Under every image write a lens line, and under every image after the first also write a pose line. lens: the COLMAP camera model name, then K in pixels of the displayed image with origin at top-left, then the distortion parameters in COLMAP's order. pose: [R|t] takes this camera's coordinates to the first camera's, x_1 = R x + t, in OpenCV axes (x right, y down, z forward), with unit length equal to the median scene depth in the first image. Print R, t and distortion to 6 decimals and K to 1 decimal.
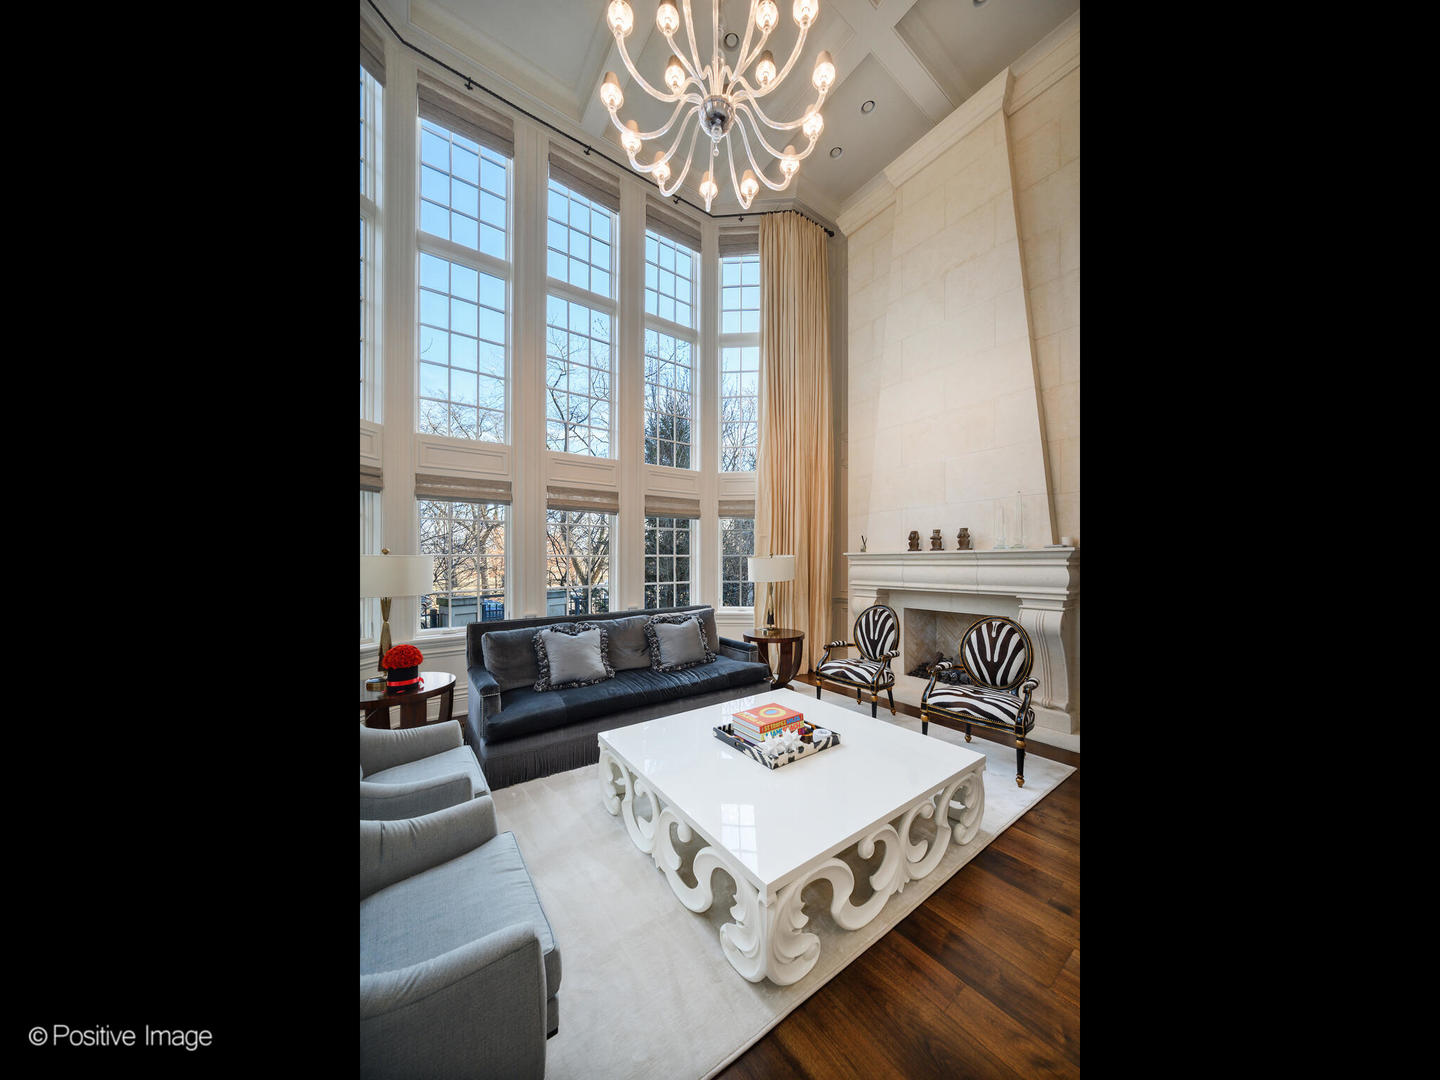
lens RADIAL K [[429.9, 0, 724.9], [0, 429.9, 562.1], [0, 0, 1]] dist [-0.000832, -0.000009]
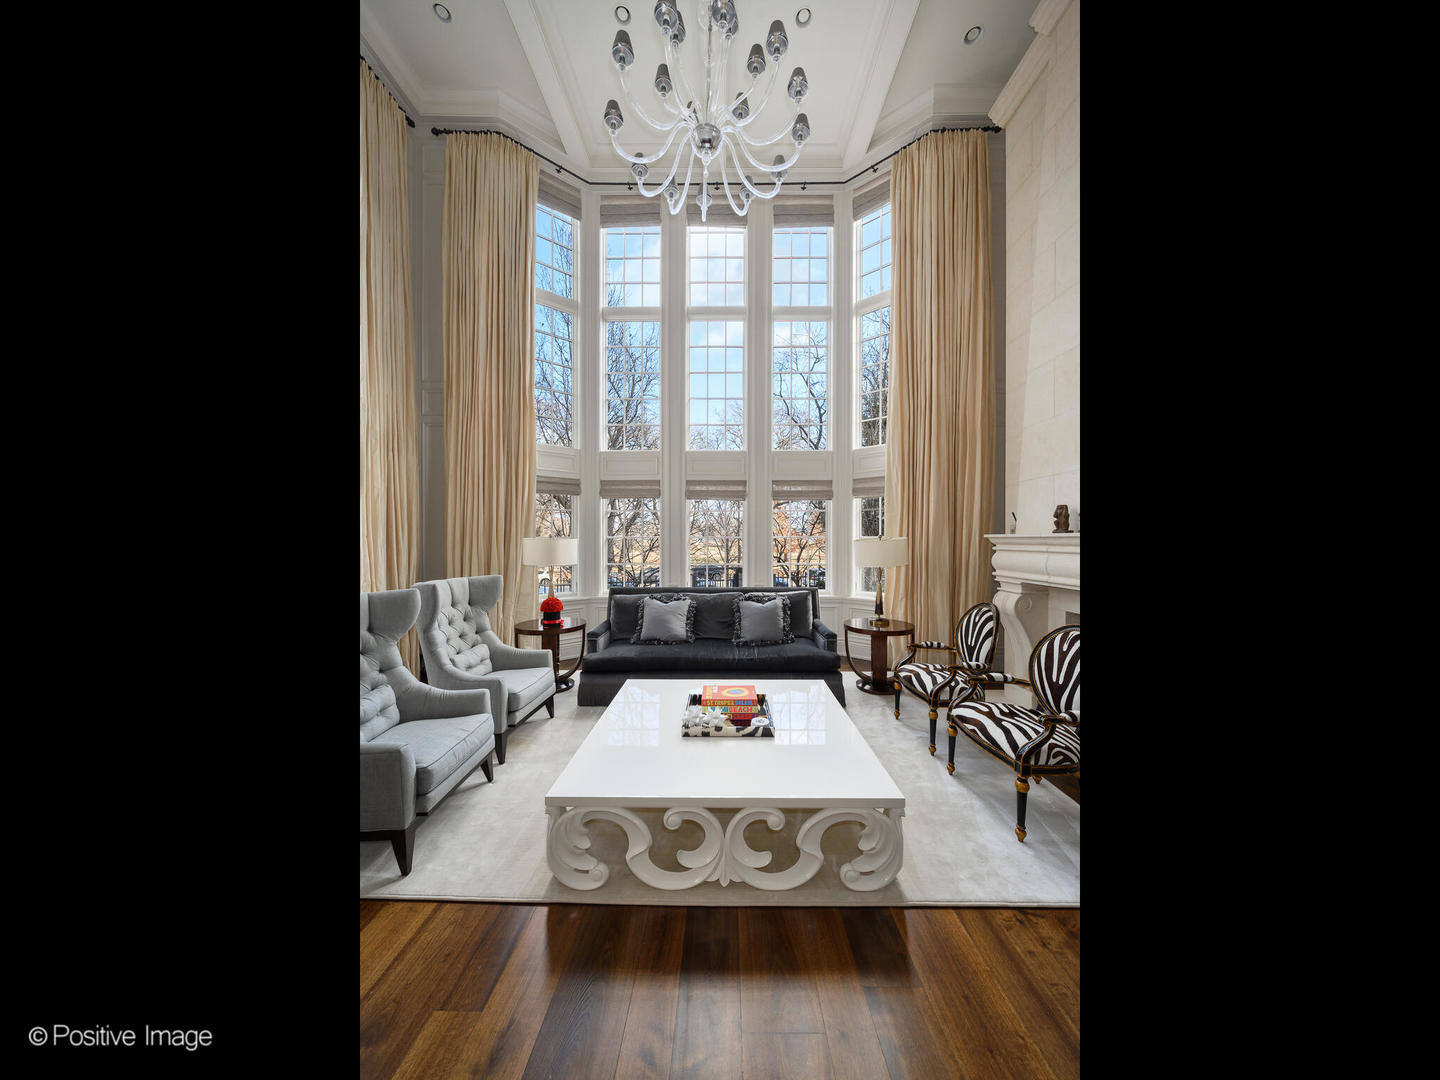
lens RADIAL K [[429.9, 0, 723.2], [0, 429.9, 541.1], [0, 0, 1]] dist [-0.000832, -0.000009]
pose [[0.804800, 0.009132, -0.593476, 0.444071], [-0.005671, 0.999954, 0.007695, -0.015460], [0.593519, -0.002827, 0.804815, 0.091238]]
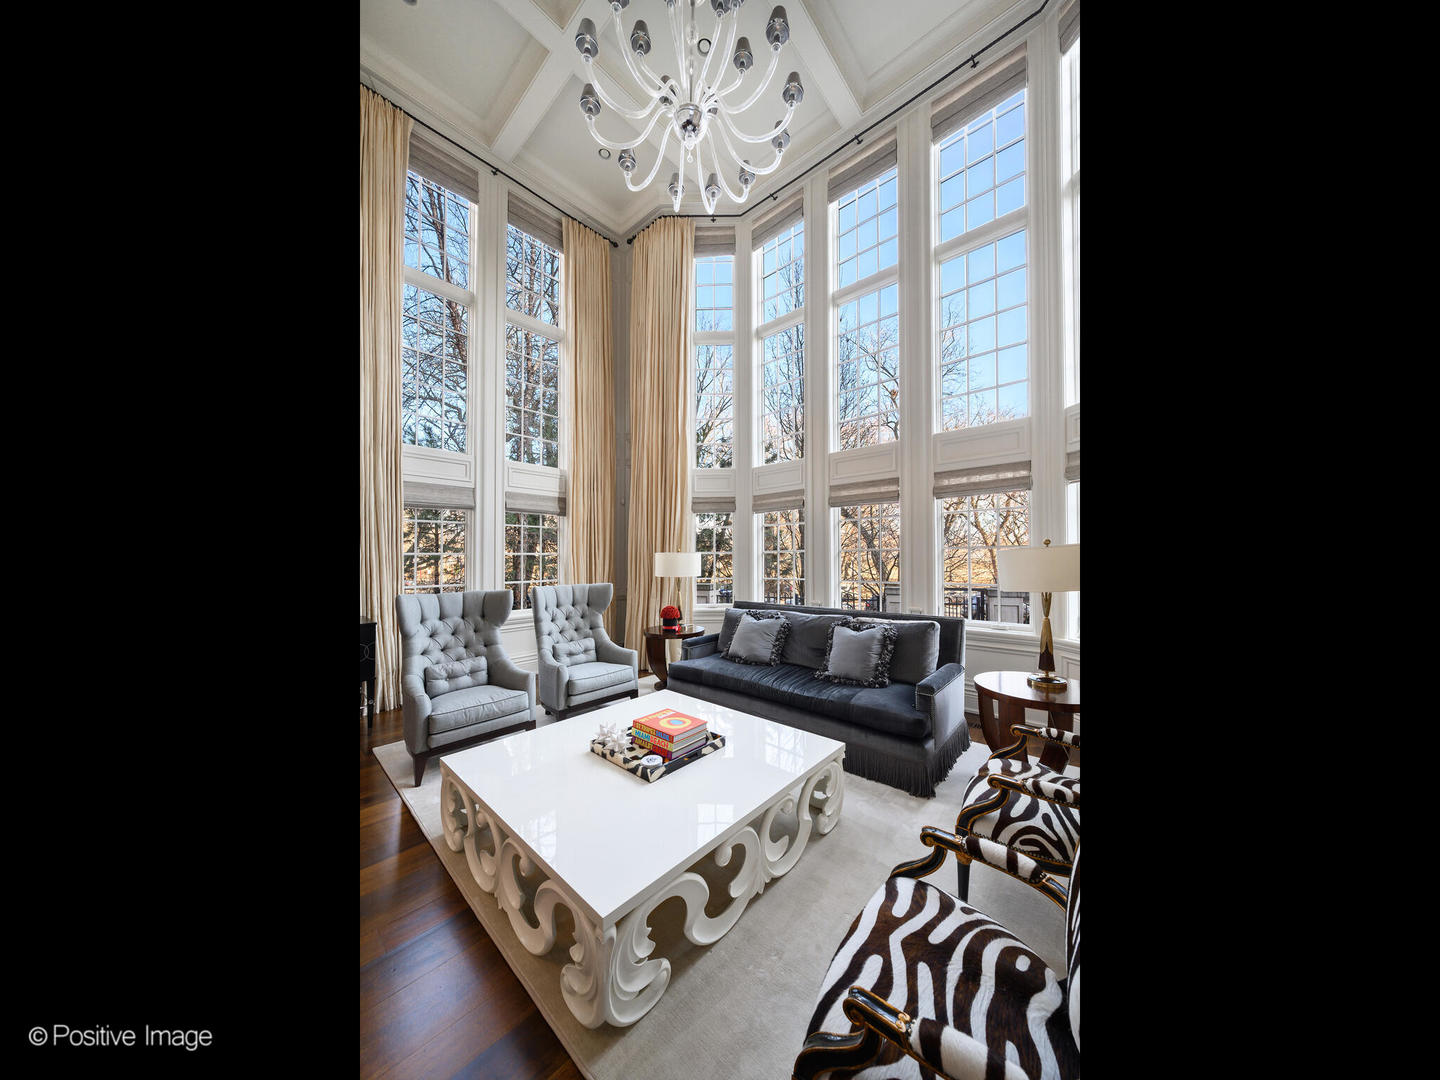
lens RADIAL K [[429.9, 0, 726.1], [0, 429.9, 548.5], [0, 0, 1]] dist [-0.000832, -0.000009]
pose [[0.215329, -0.015677, -0.976416, 0.655424], [0.007201, 0.999869, -0.014466, -0.004816], [0.976515, -0.003916, 0.215414, 0.577515]]
